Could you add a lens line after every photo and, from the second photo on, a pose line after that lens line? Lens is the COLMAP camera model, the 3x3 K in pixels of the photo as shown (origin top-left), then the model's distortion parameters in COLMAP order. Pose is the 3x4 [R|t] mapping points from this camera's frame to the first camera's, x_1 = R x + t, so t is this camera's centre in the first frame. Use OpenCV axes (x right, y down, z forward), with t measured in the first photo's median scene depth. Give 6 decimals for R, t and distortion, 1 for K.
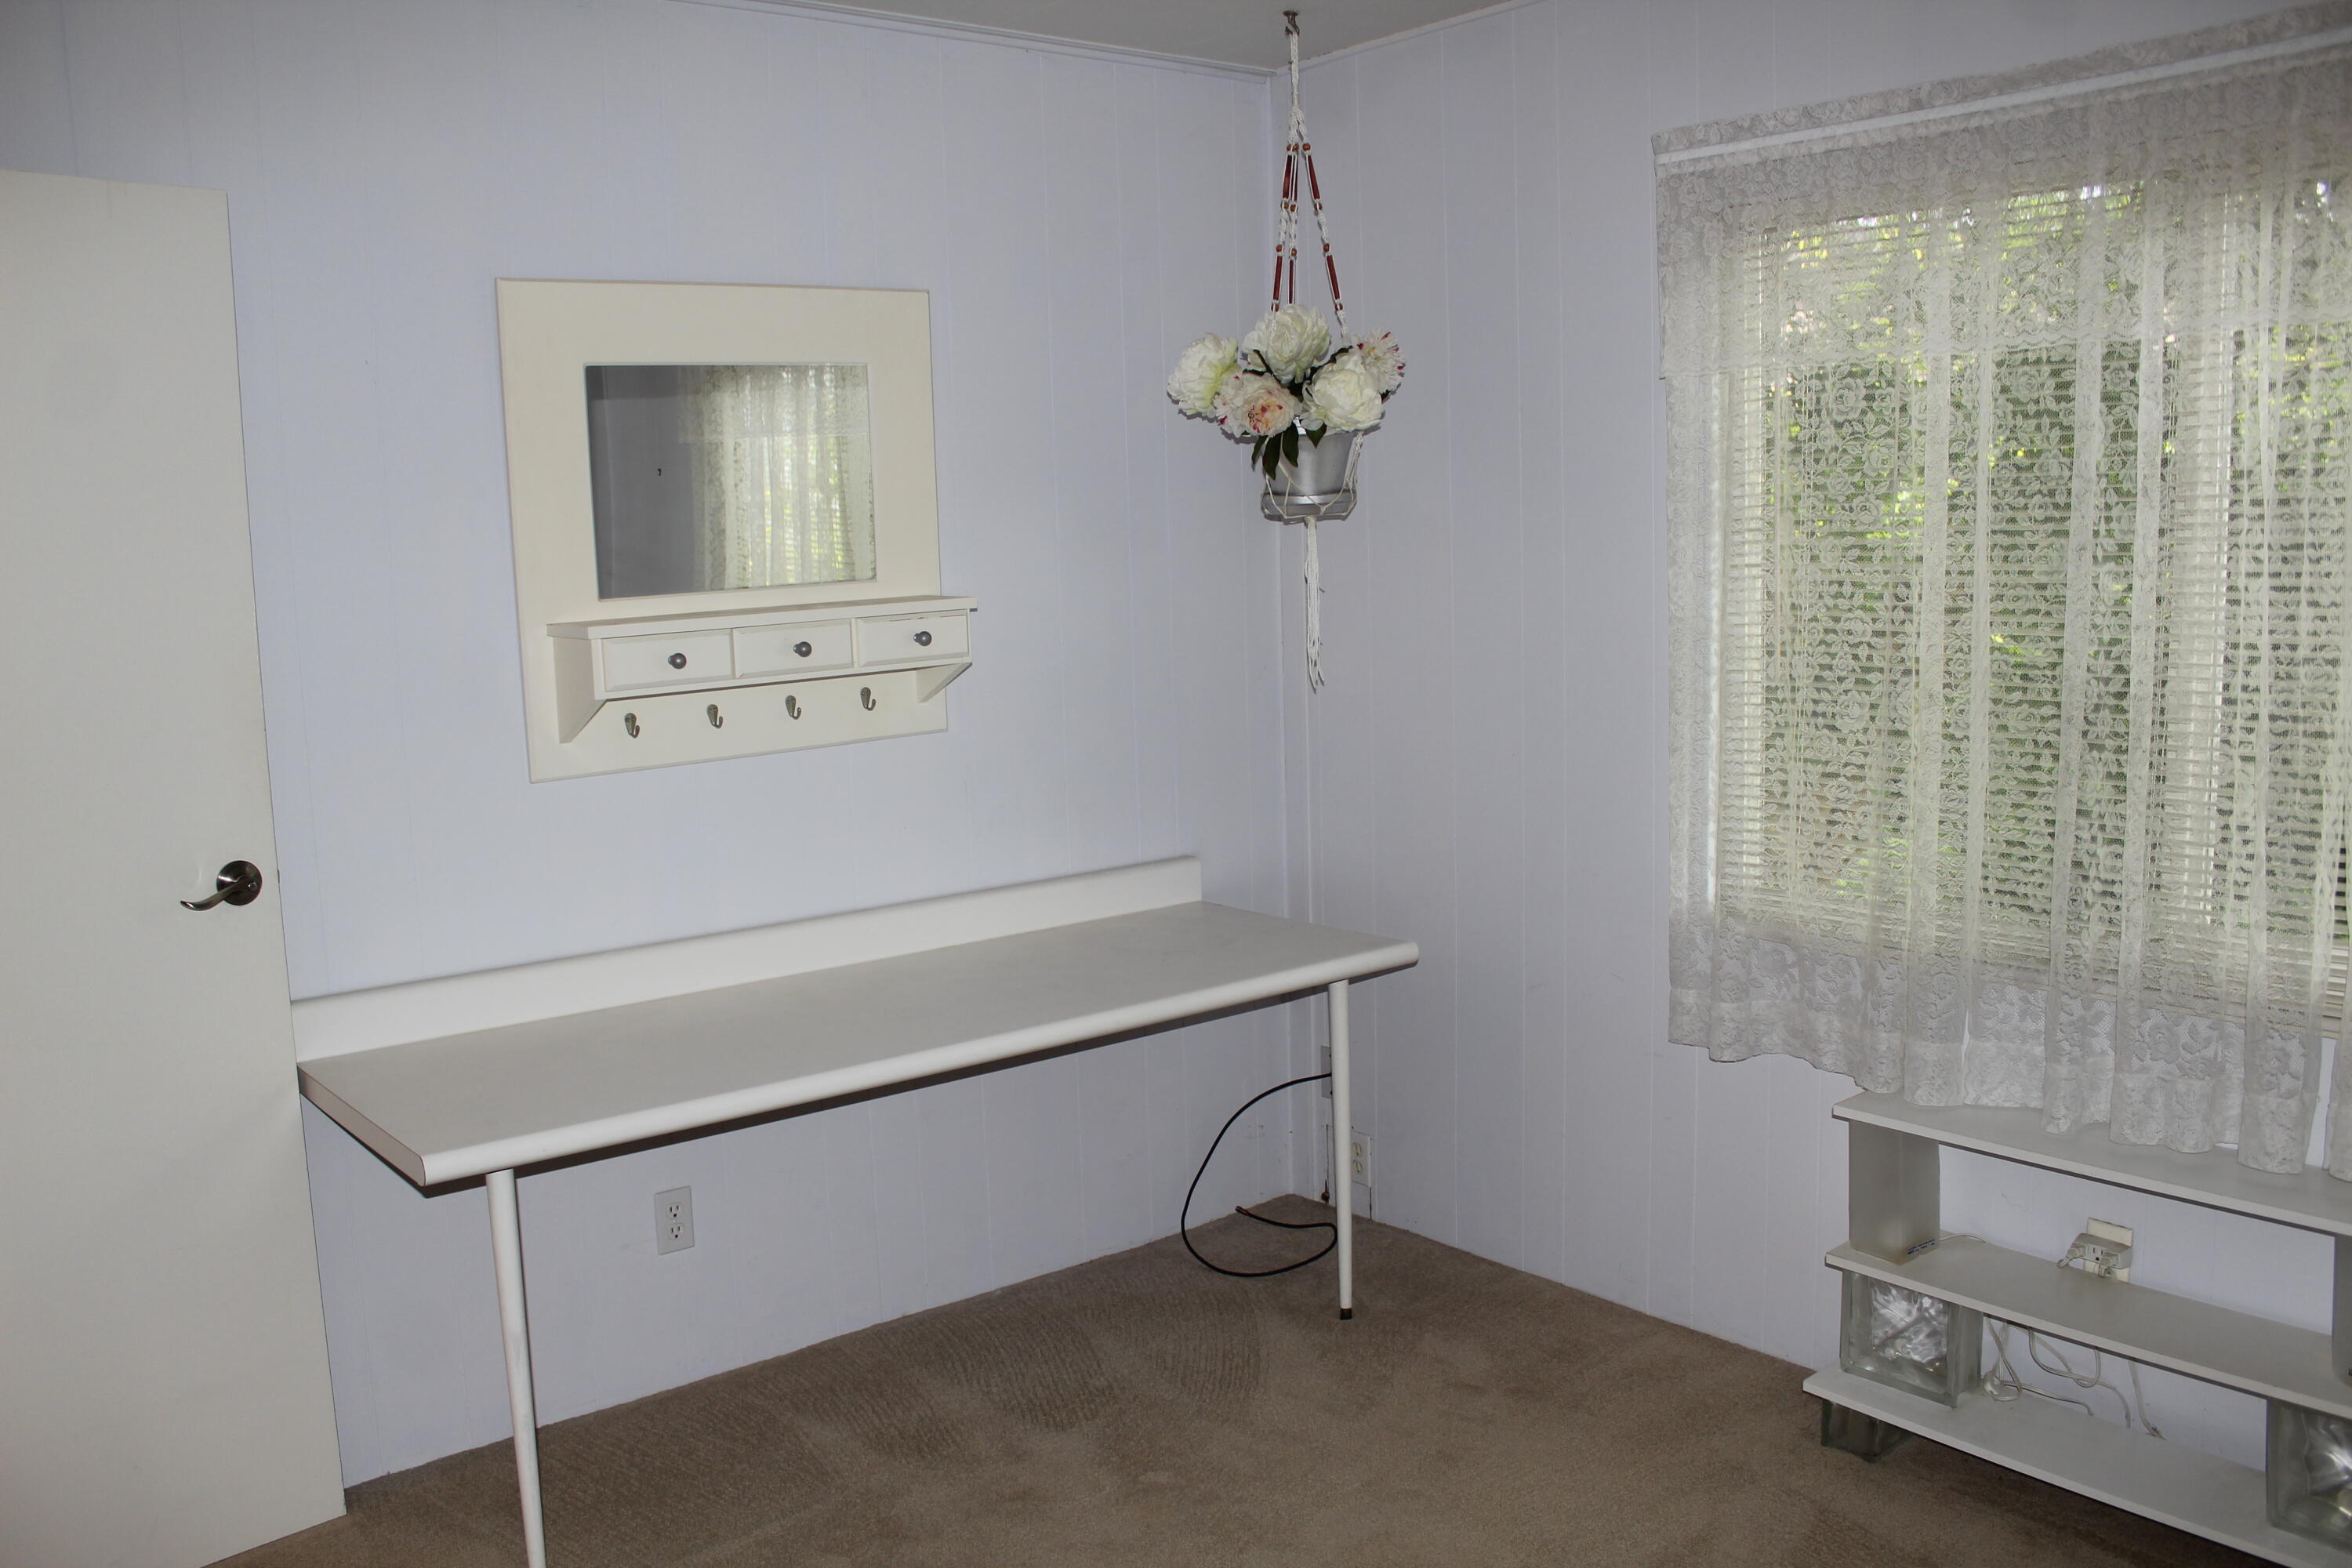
lens RADIAL K [[1936.8, 0, 1176.0], [0, 1936.8, 784.0], [0, 0, 1]] dist [-0.169870, 0.141035]
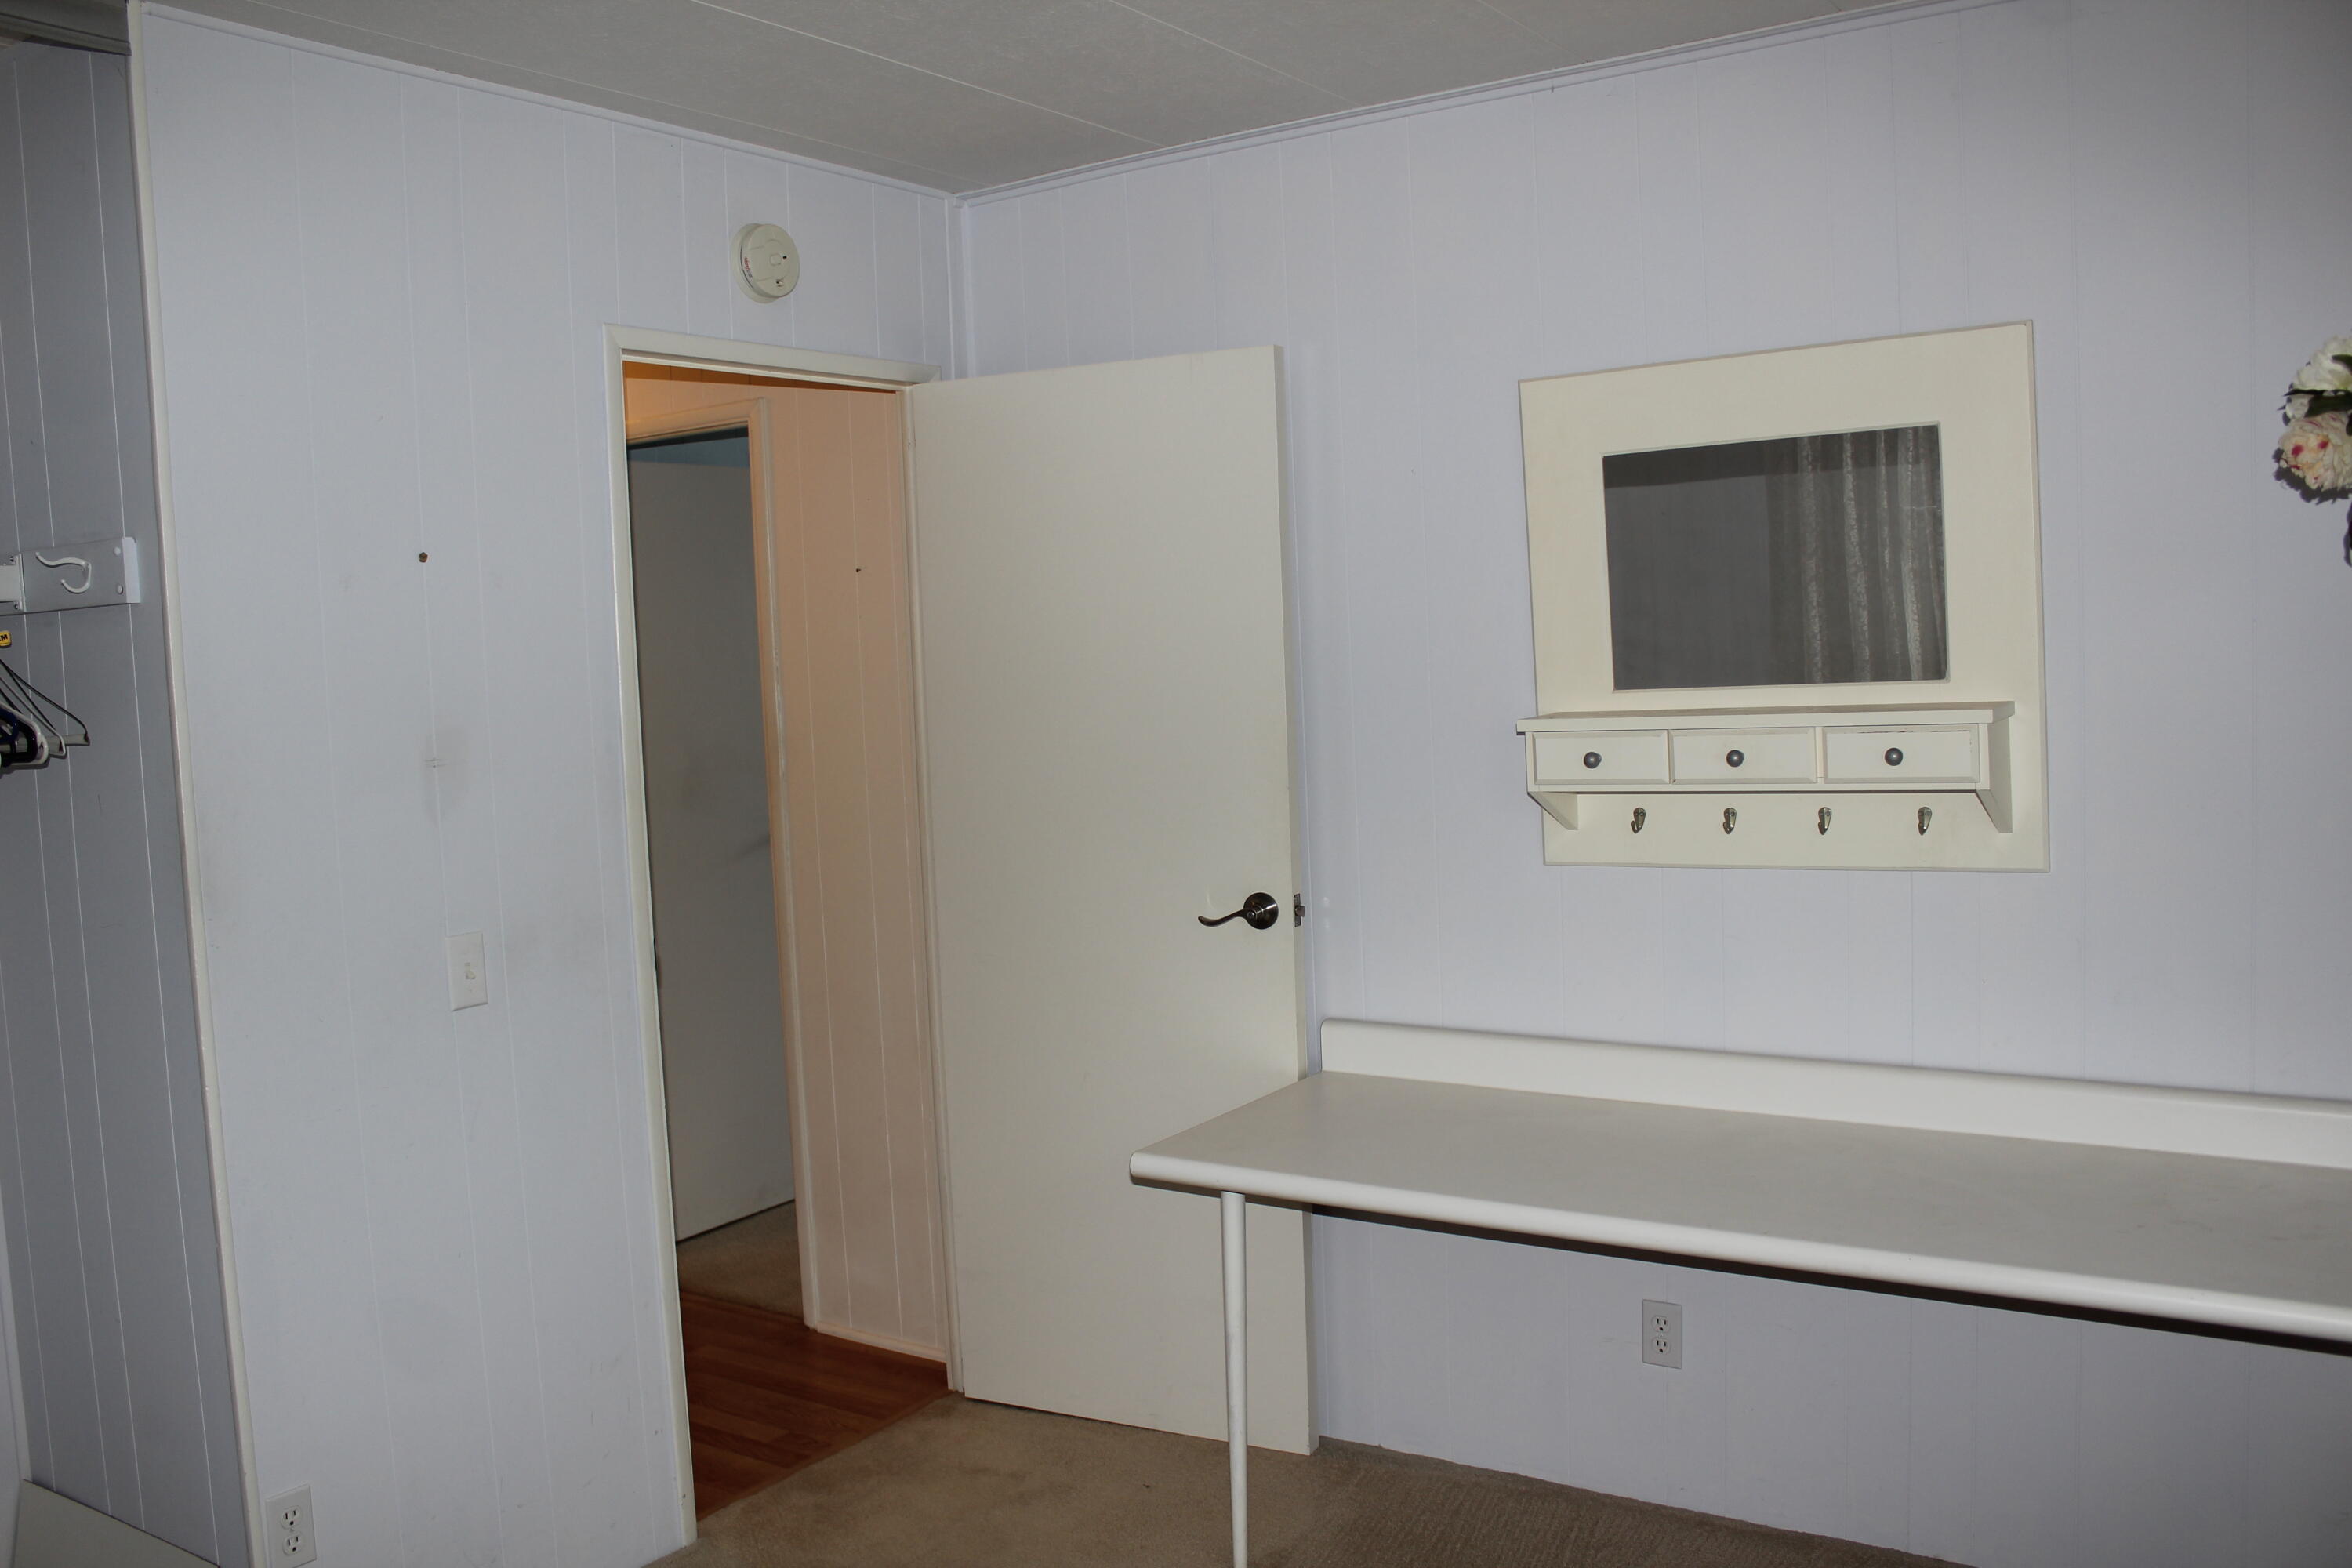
lens RADIAL K [[1936.8, 0, 1176.0], [0, 1936.8, 784.0], [0, 0, 1]] dist [-0.169870, 0.141035]
pose [[0.294341, 0.092556, -0.951208, 0.552427], [-0.094464, 0.993243, 0.067415, -0.089007], [0.951021, 0.070012, 0.301095, 0.459301]]
